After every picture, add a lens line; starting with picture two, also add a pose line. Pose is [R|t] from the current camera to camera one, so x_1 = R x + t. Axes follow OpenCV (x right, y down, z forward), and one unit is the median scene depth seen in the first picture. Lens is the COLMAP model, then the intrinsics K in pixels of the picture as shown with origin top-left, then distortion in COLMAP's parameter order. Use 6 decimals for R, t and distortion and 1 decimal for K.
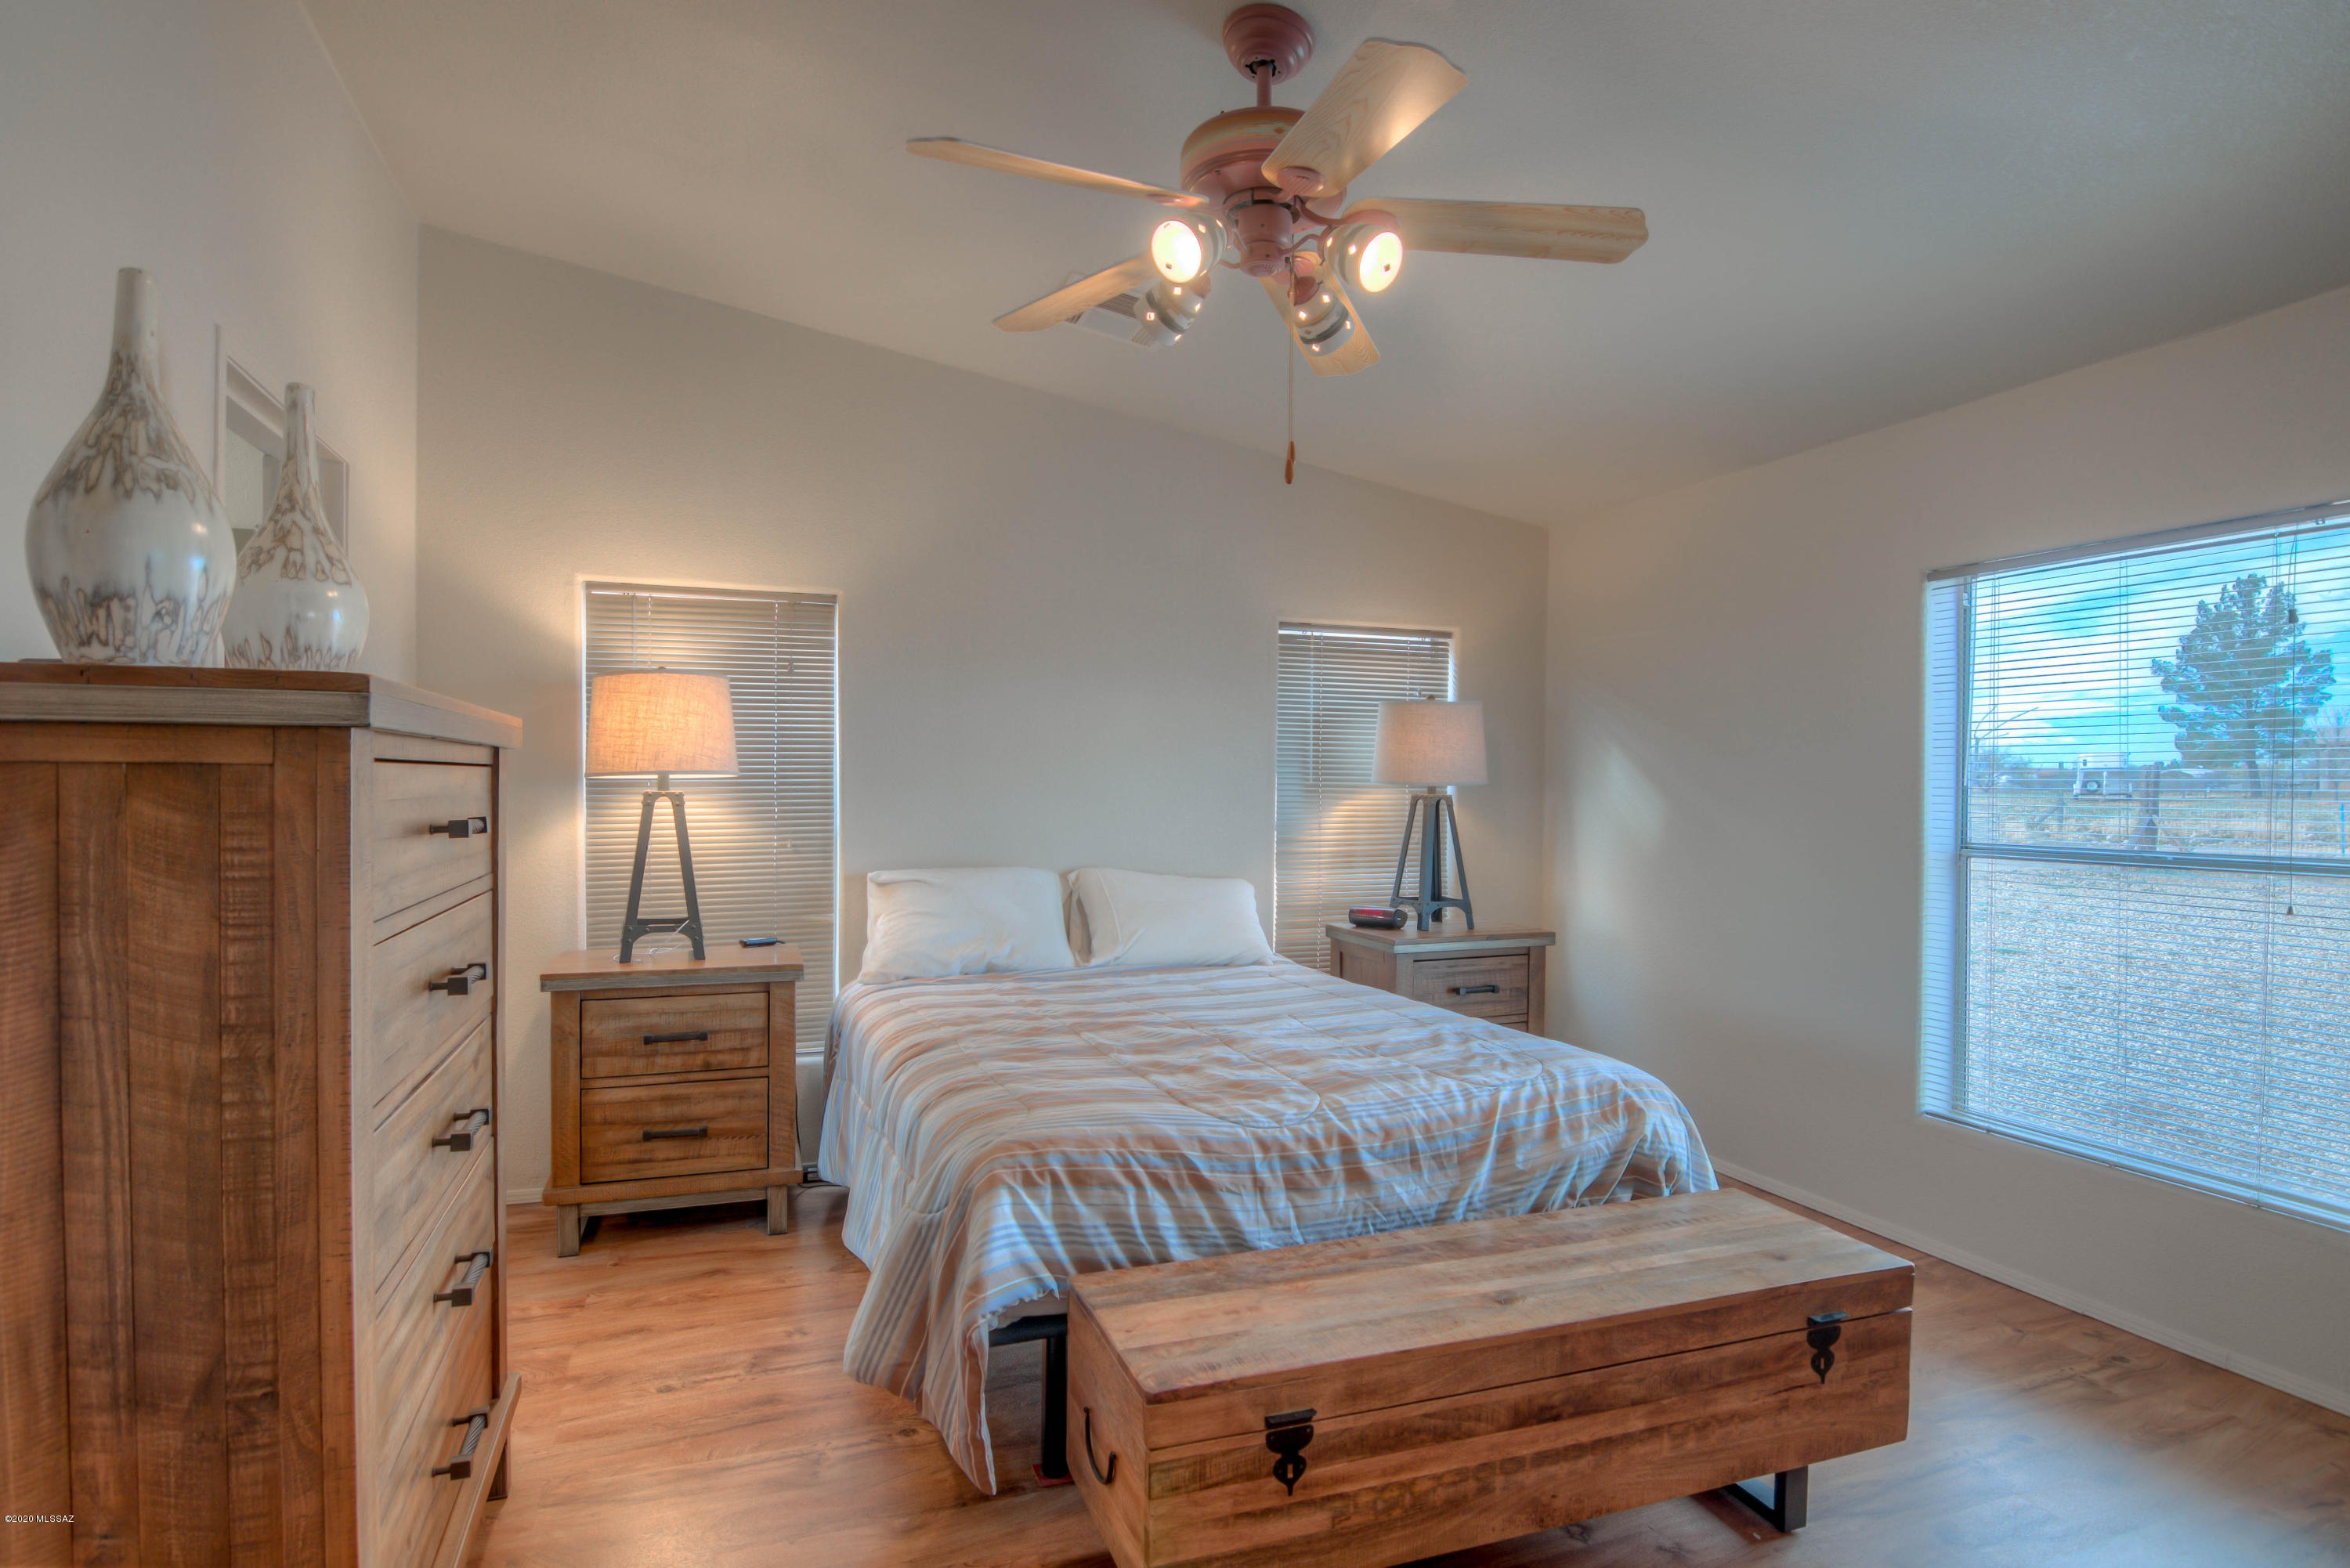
lens RADIAL K [[1221.0, 0, 1153.0], [0, 1221.0, 790.9], [0, 0, 1]] dist [-0.004372, -0.009213]
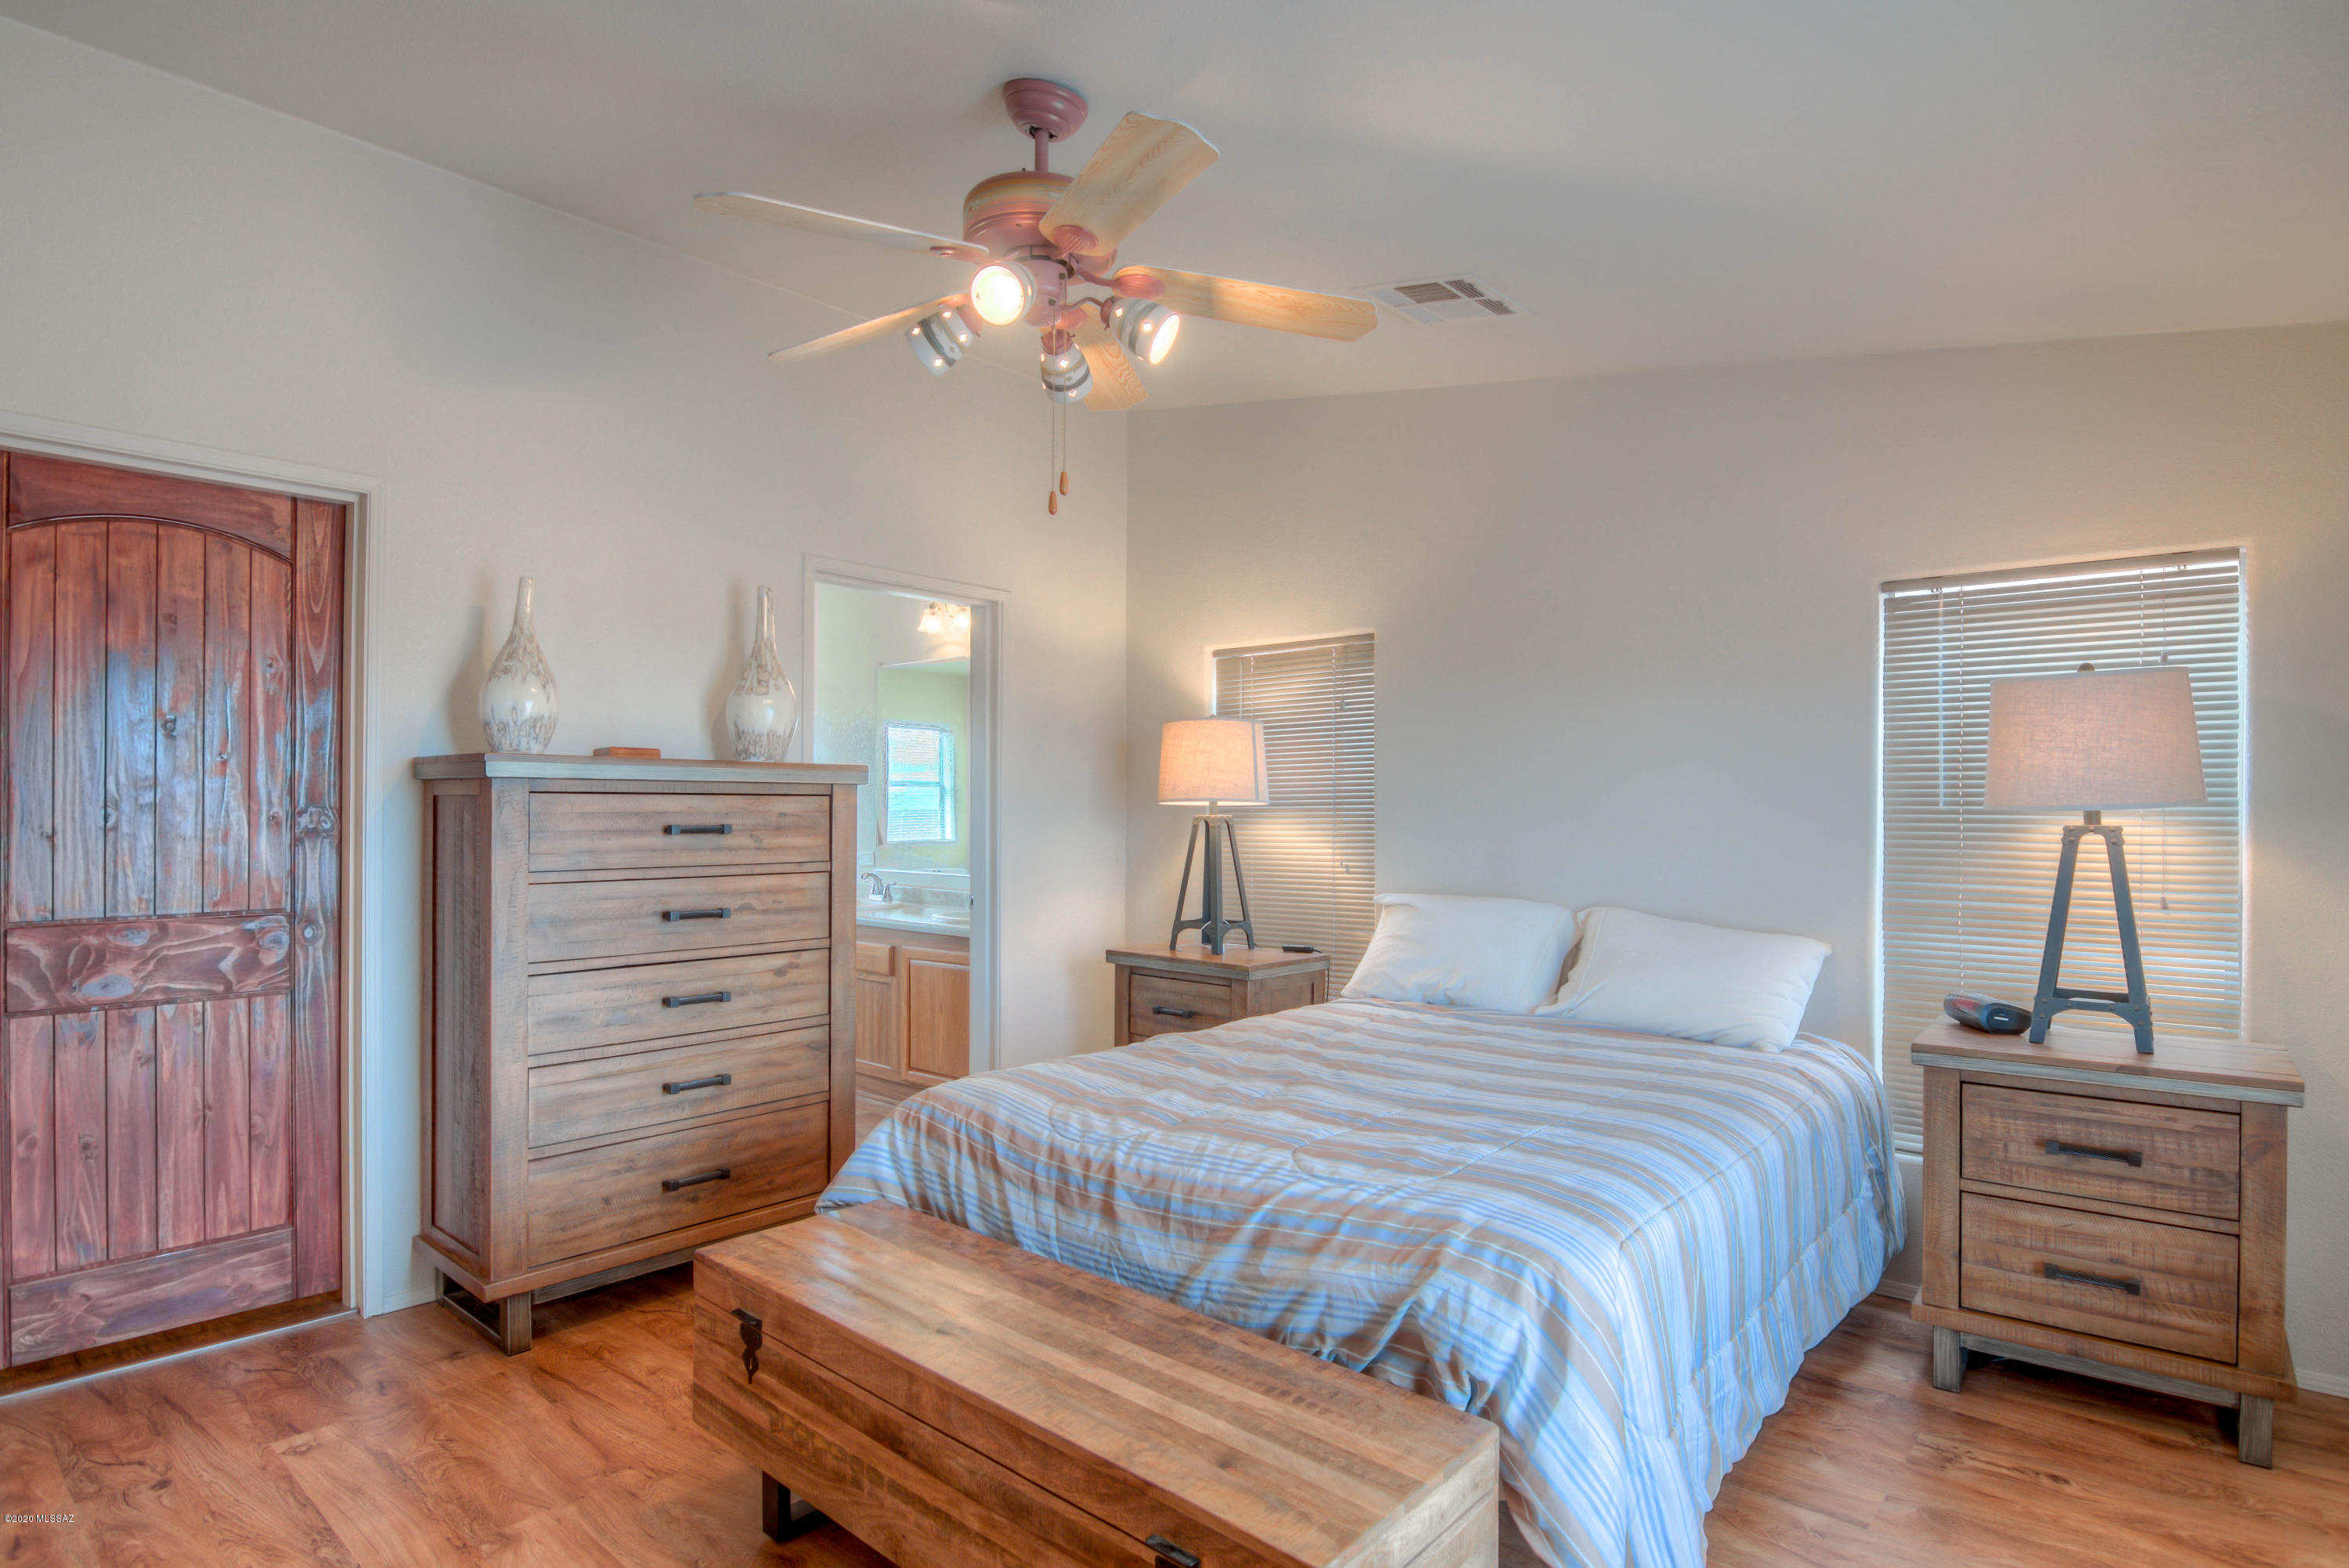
lens RADIAL K [[1220.4, 0, 1150.9], [0, 1220.4, 783.8], [0, 0, 1]] dist [-0.004372, -0.009213]
pose [[0.480727, -0.020530, -0.876630, 1.049269], [-0.007608, 0.999591, -0.027582, 0.004602], [0.876837, 0.019929, 0.480374, 0.567160]]
